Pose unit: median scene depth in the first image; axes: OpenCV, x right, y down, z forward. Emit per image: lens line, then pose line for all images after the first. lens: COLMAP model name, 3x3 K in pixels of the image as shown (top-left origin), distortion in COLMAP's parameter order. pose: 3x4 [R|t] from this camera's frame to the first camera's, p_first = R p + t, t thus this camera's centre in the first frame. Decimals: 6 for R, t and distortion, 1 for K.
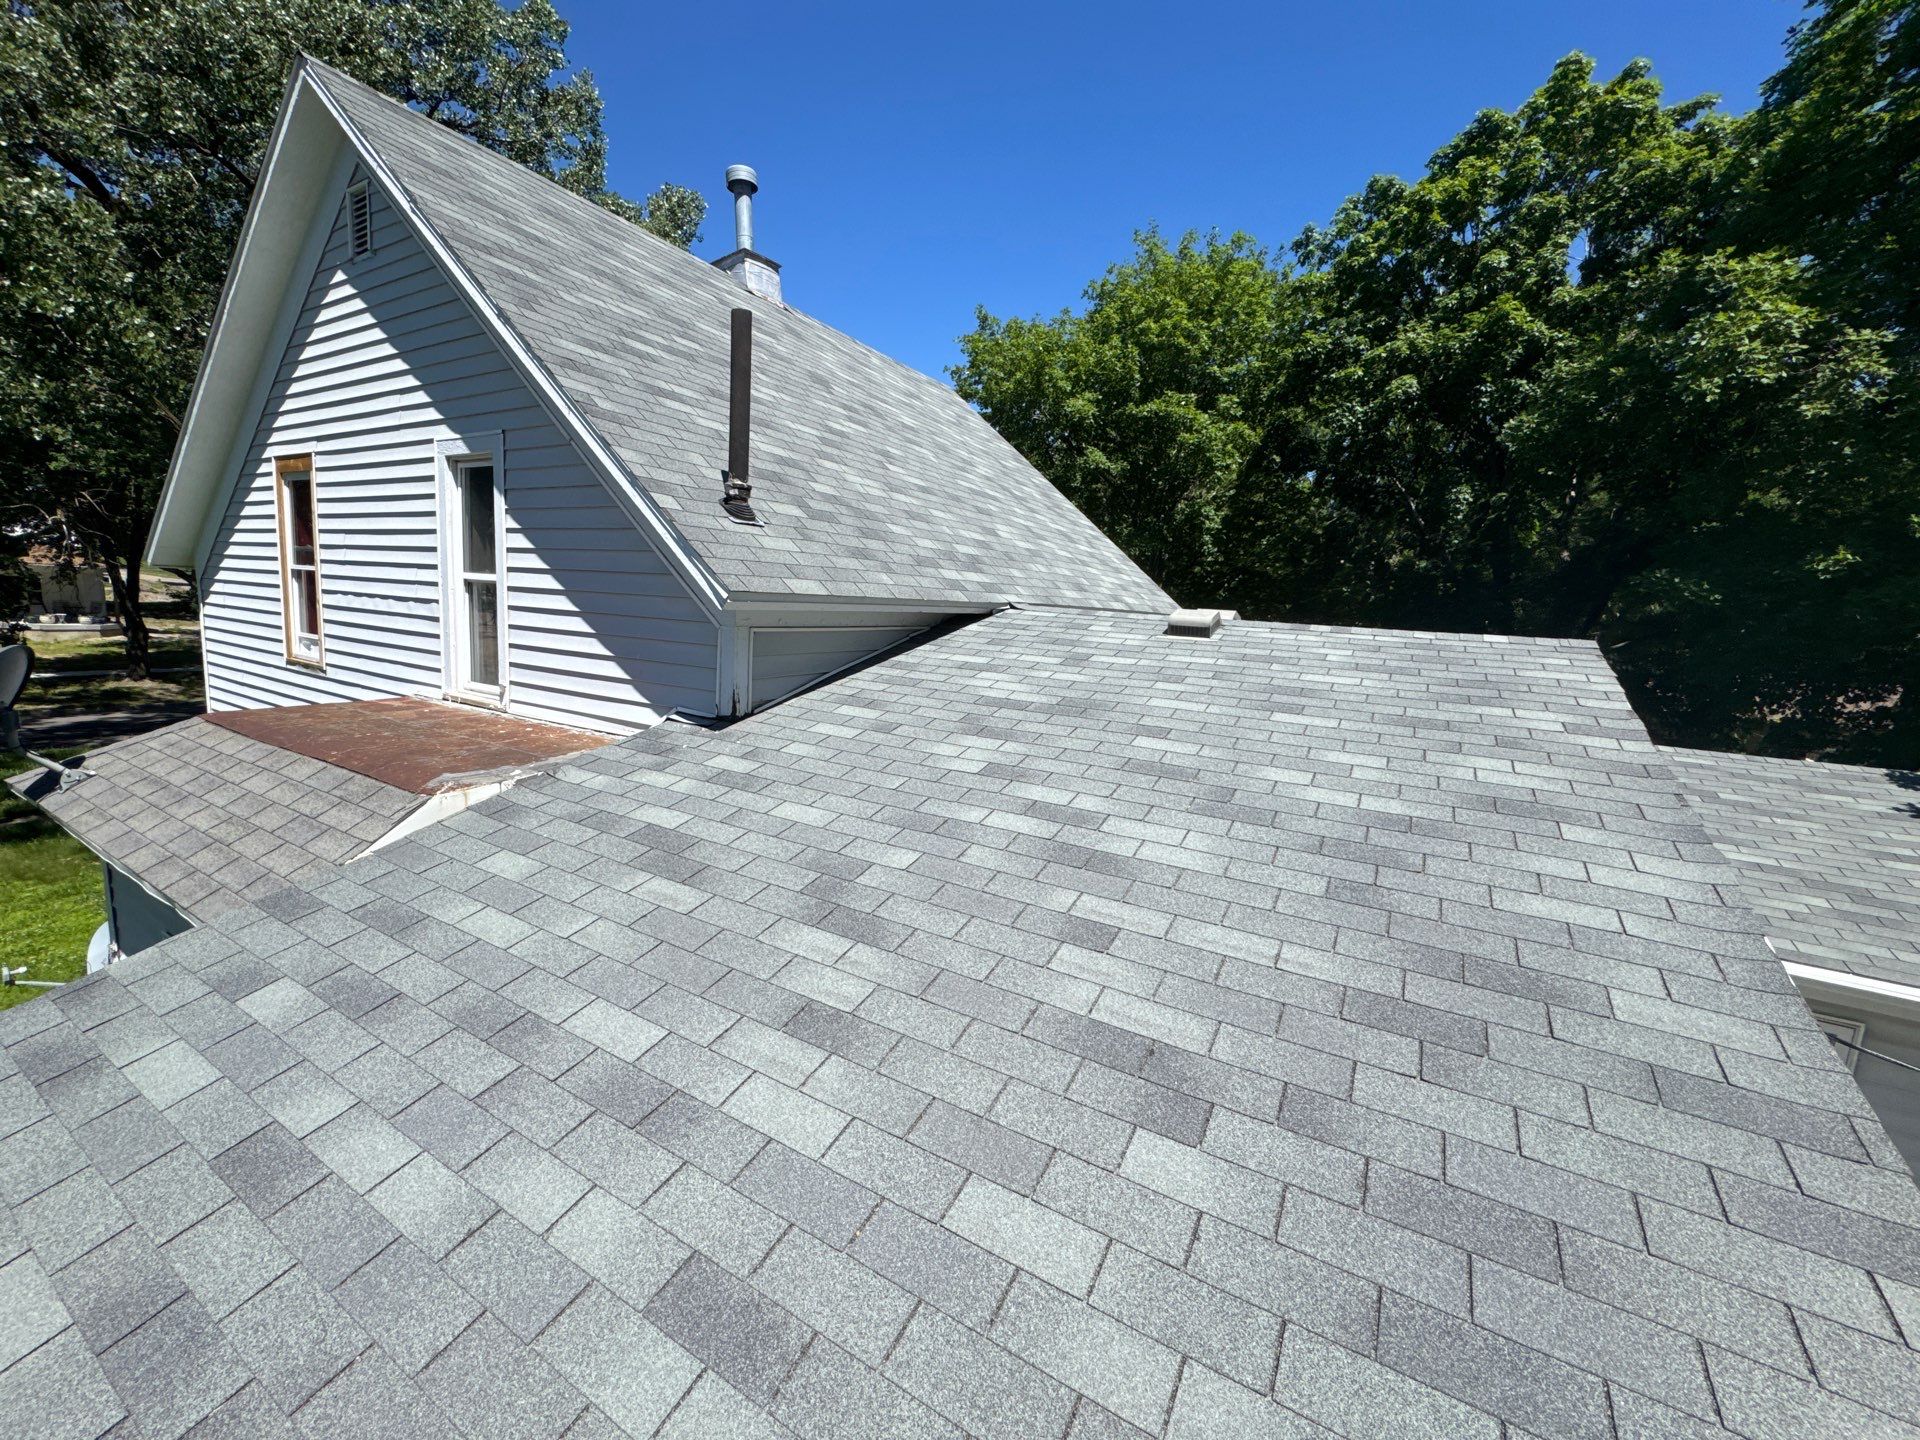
lens RADIAL K [[778.7, 0, 959.6], [0, 778.7, 712.8], [0, 0, 1]] dist [0.001566, 0.000298]
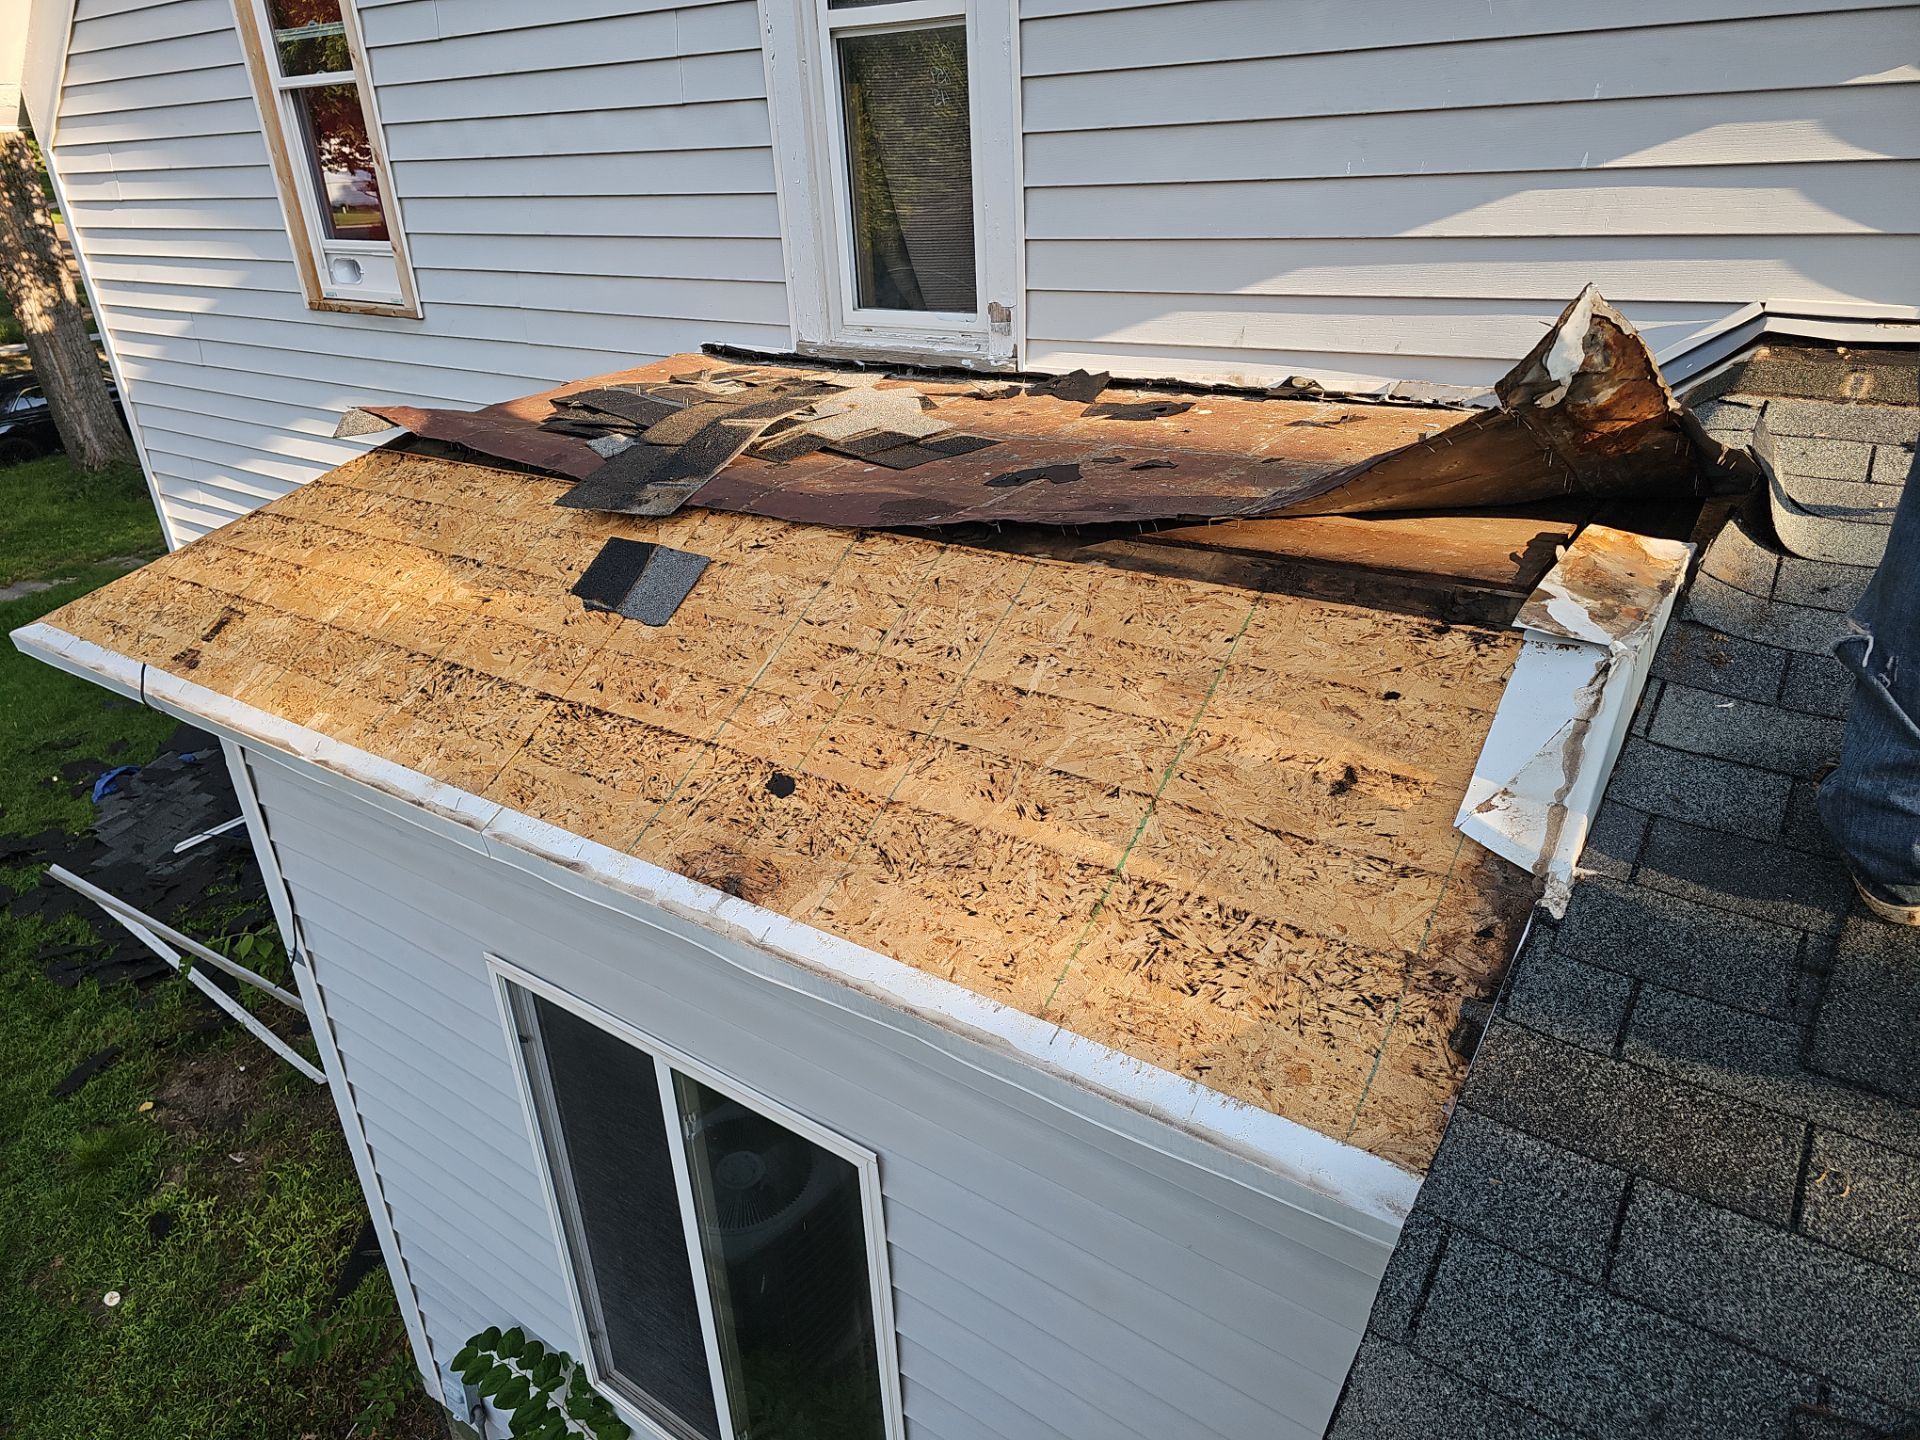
lens RADIAL K [[1256.2, 0, 951.8], [0, 1256.2, 706.7], [0, 0, 1]] dist [0.038847, -0.014693]
pose [[0.991638, -0.071581, -0.107378, -0.485062], [0.100214, 0.951378, 0.291269, -0.026983], [0.081308, -0.299594, 0.950596, 0.279533]]
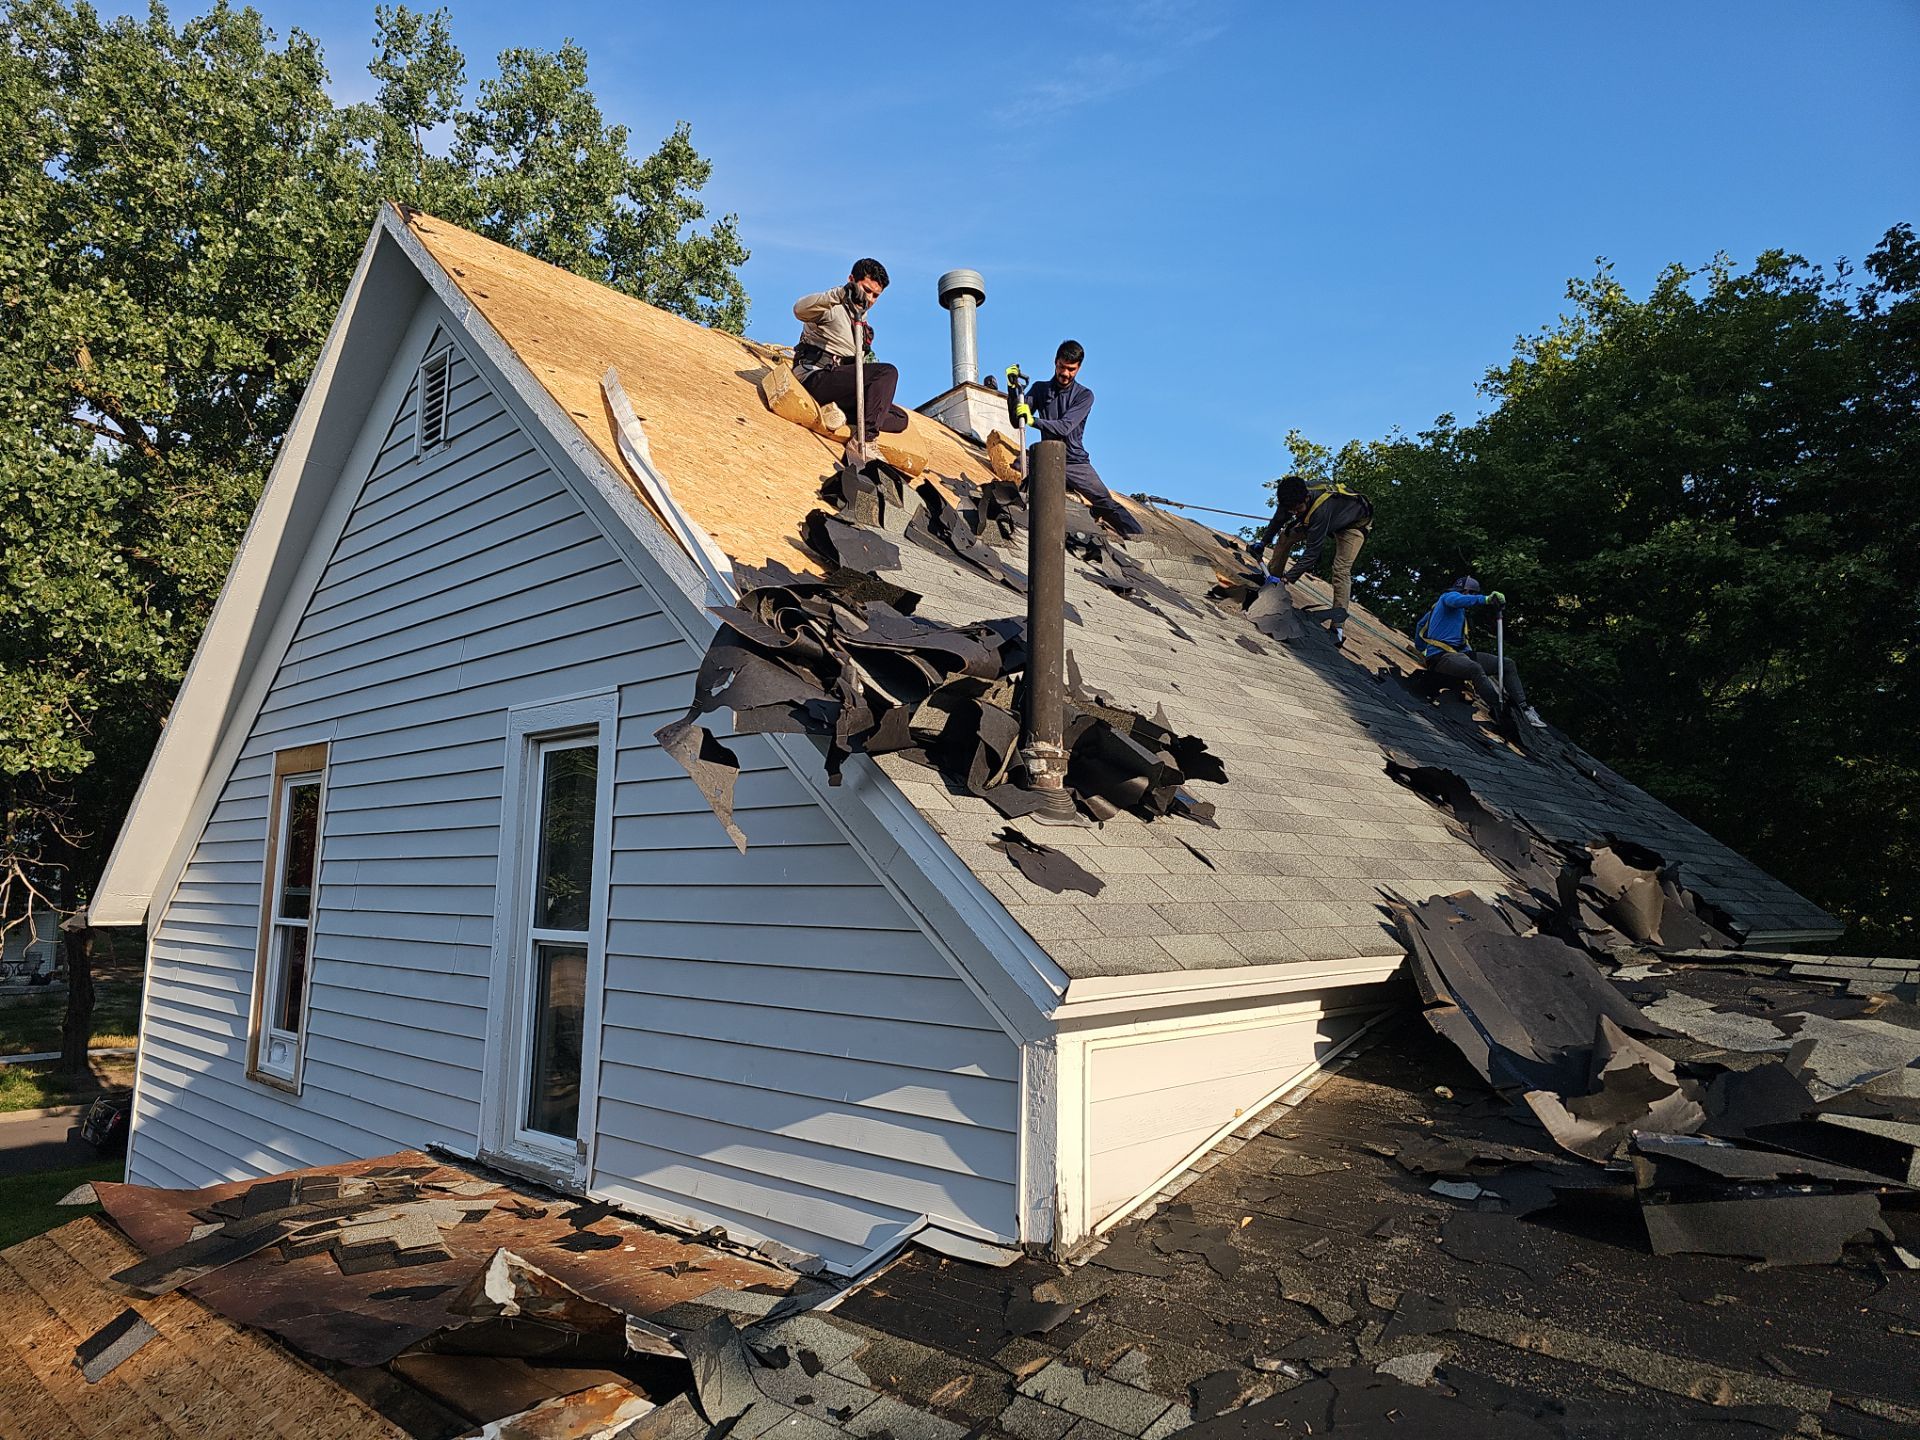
lens RADIAL K [[1256.2, 0, 958.0], [0, 1256.2, 718.2], [0, 0, 1]] dist [0.038847, -0.014693]
pose [[0.974387, -0.073216, -0.212623, -0.115931], [0.011730, 0.960775, -0.277082, -0.062089], [0.224570, 0.267492, 0.937025, 0.150895]]
